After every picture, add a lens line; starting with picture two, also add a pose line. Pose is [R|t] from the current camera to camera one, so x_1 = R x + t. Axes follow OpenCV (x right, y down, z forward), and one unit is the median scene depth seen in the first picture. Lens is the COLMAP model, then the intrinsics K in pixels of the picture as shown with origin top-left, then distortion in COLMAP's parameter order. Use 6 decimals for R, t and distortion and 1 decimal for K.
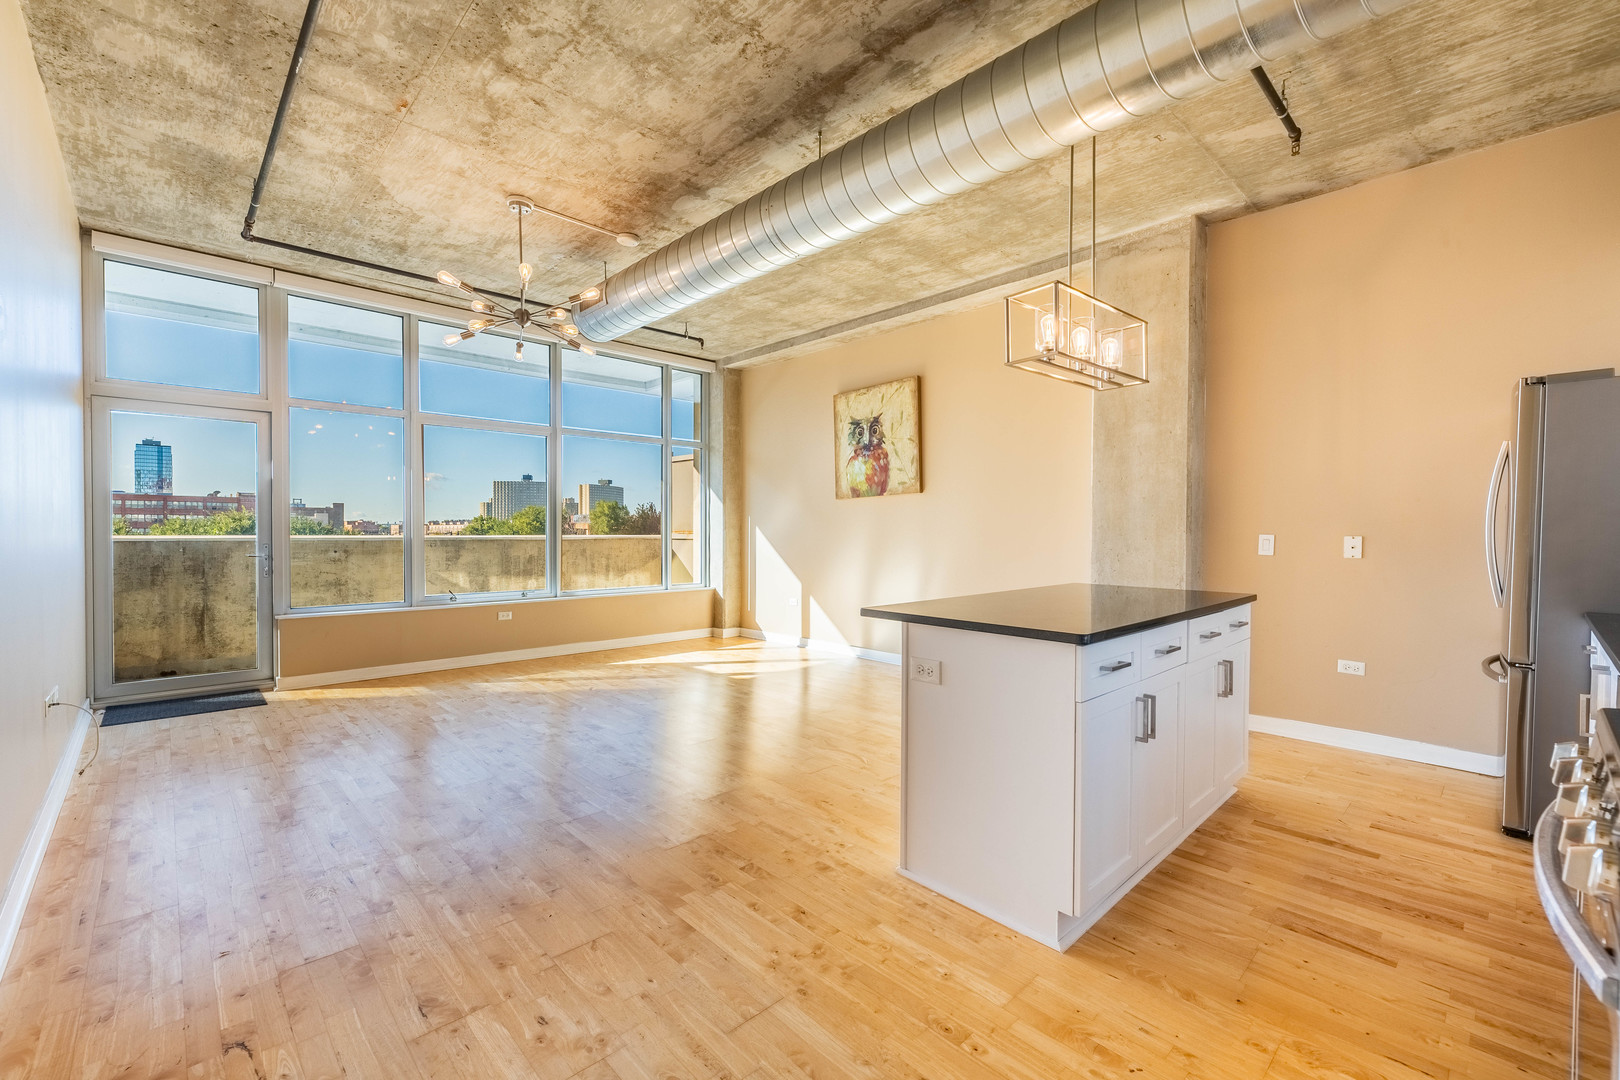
lens RADIAL K [[679.7, 0, 810.0], [0, 679.7, 540.0], [0, 0, 1]] dist [0.002407, -0.000050]
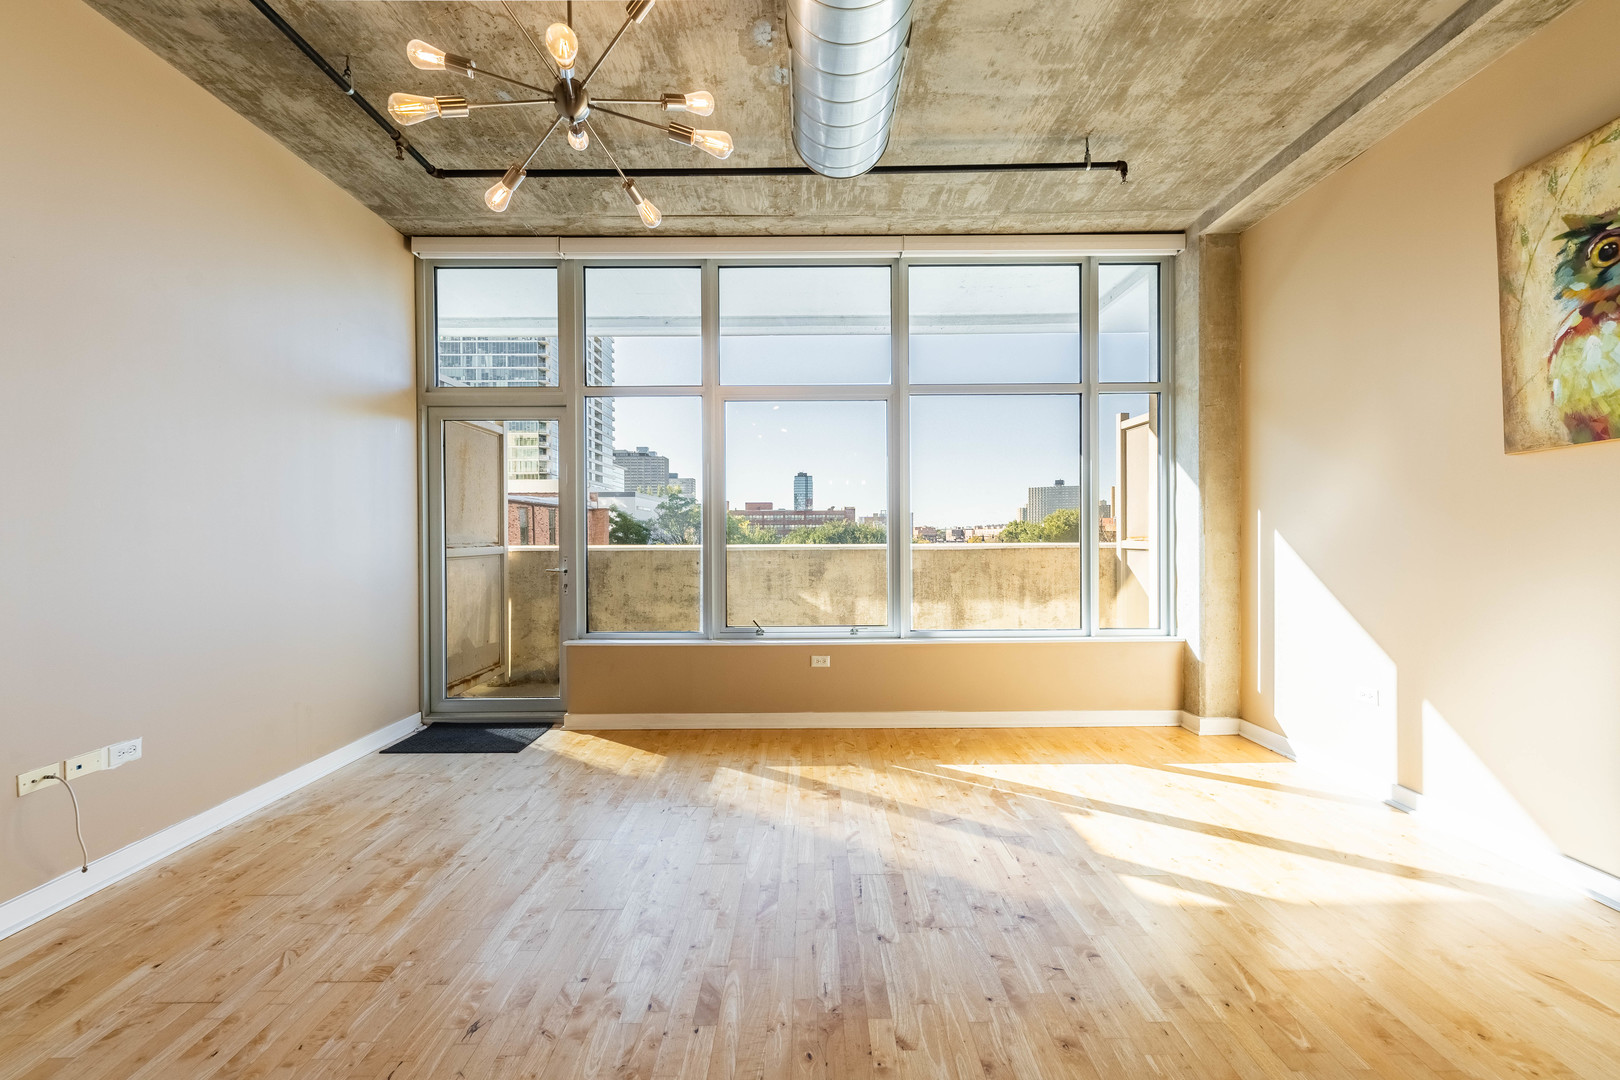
lens RADIAL K [[661.6, 0, 810.0], [0, 661.6, 540.0], [0, 0, 1]] dist [0.003423, -0.000648]
pose [[0.727556, -0.002350, -0.686044, 0.013144], [-0.000396, 0.999993, -0.003845, -0.013255], [0.686048, 0.003069, 0.727550, 0.610993]]
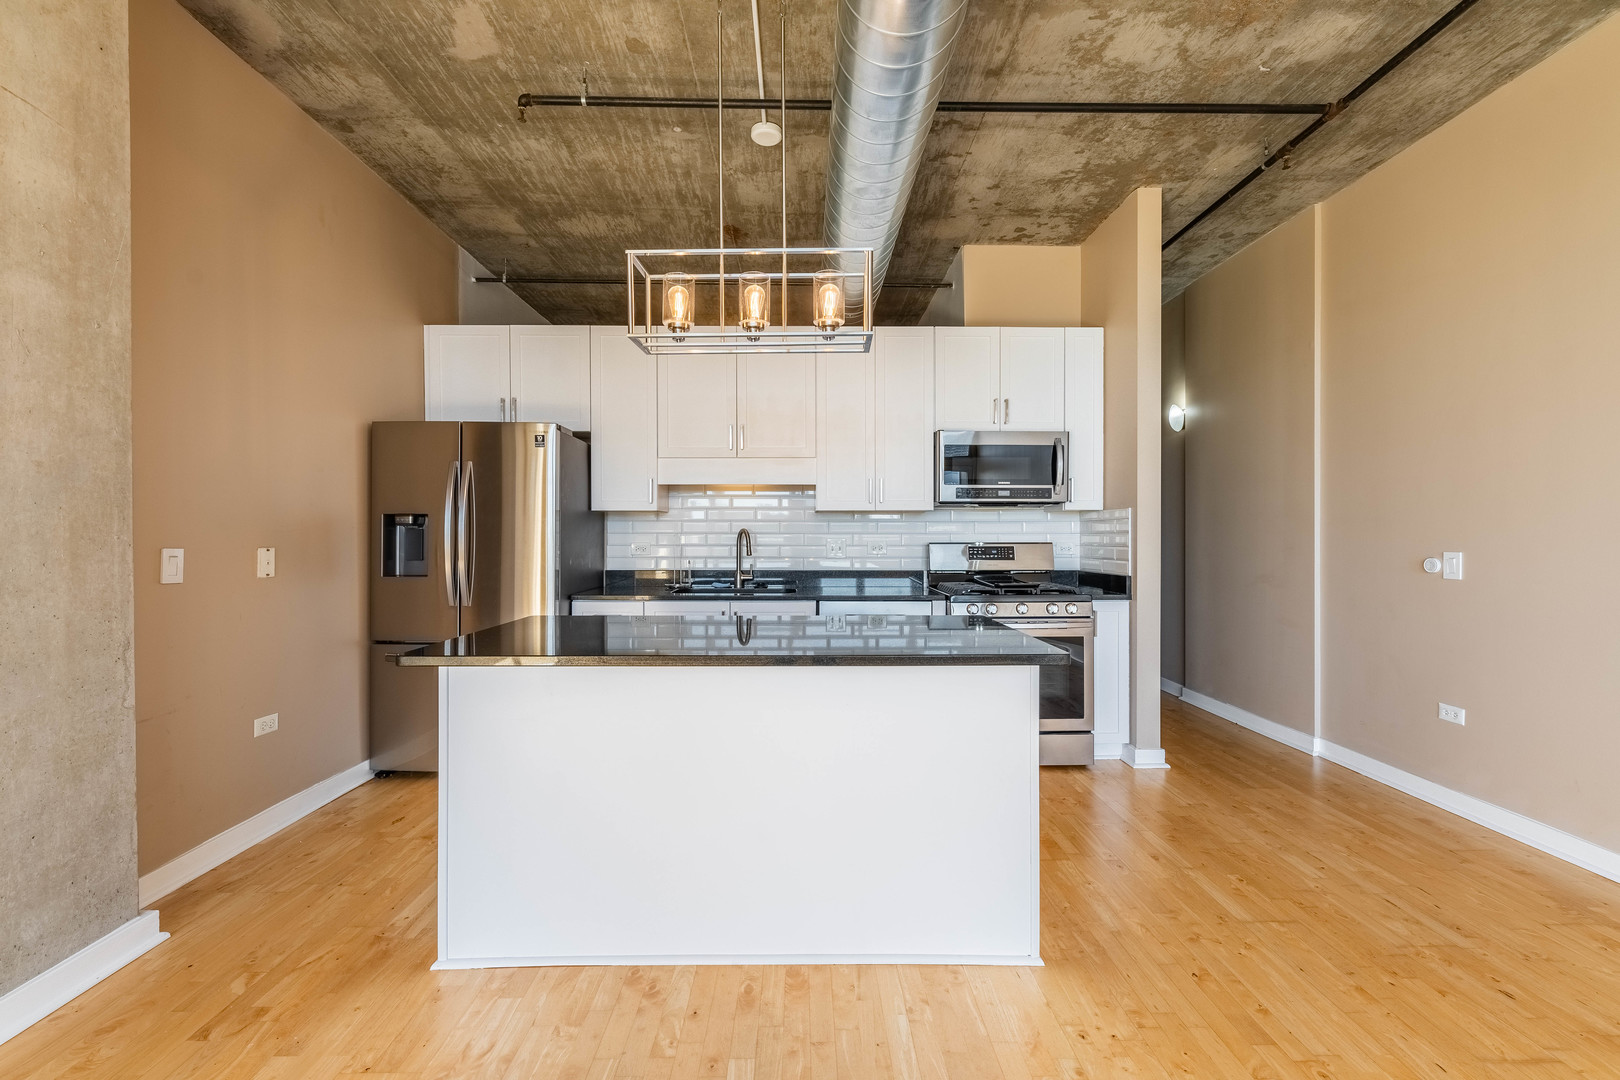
lens RADIAL K [[657.1, 0, 811.5], [0, 657.1, 539.3], [0, 0, 1]] dist [0.013382, -0.005906]
pose [[-0.735218, -0.005935, 0.677805, -0.096731], [0.009370, 0.999777, 0.018918, -0.017233], [-0.677766, 0.020260, -0.734998, 0.845622]]
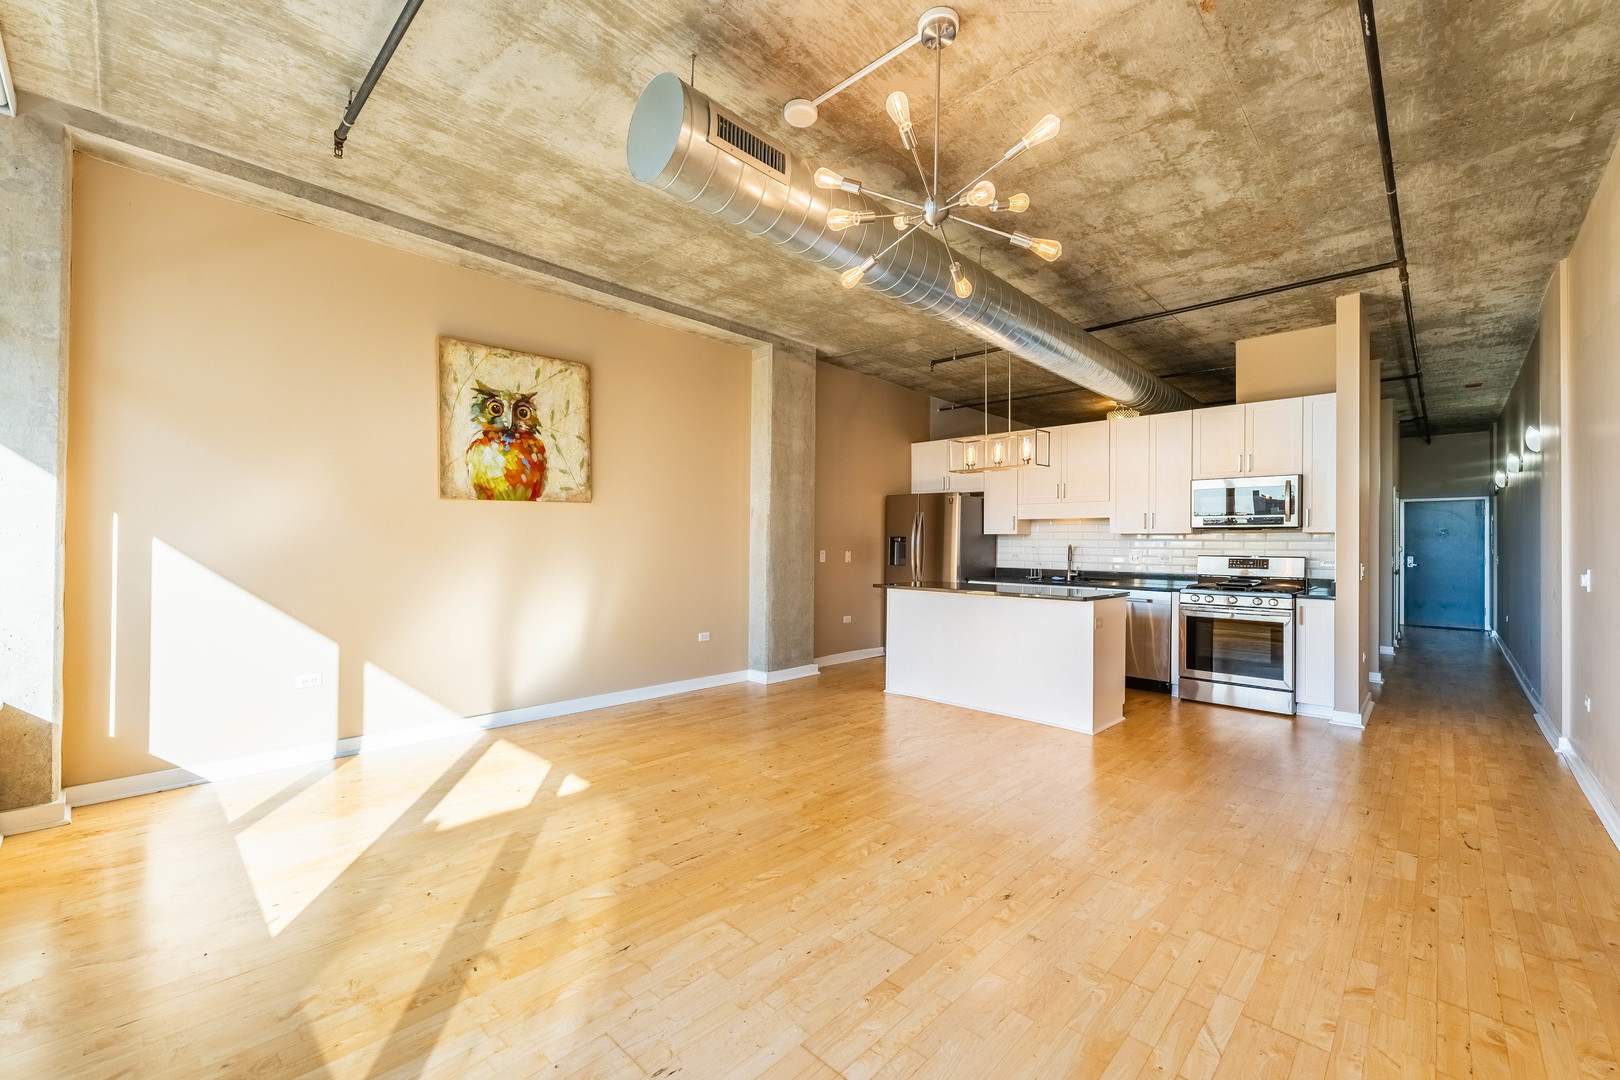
lens RADIAL K [[661.6, 0, 810.0], [0, 661.6, 540.0], [0, 0, 1]] dist [0.003423, -0.000648]
pose [[-0.048946, 0.004561, 0.998791, -0.798961], [0.004347, 0.999981, -0.004354, -0.021416], [-0.998792, 0.004129, -0.048965, 0.899718]]
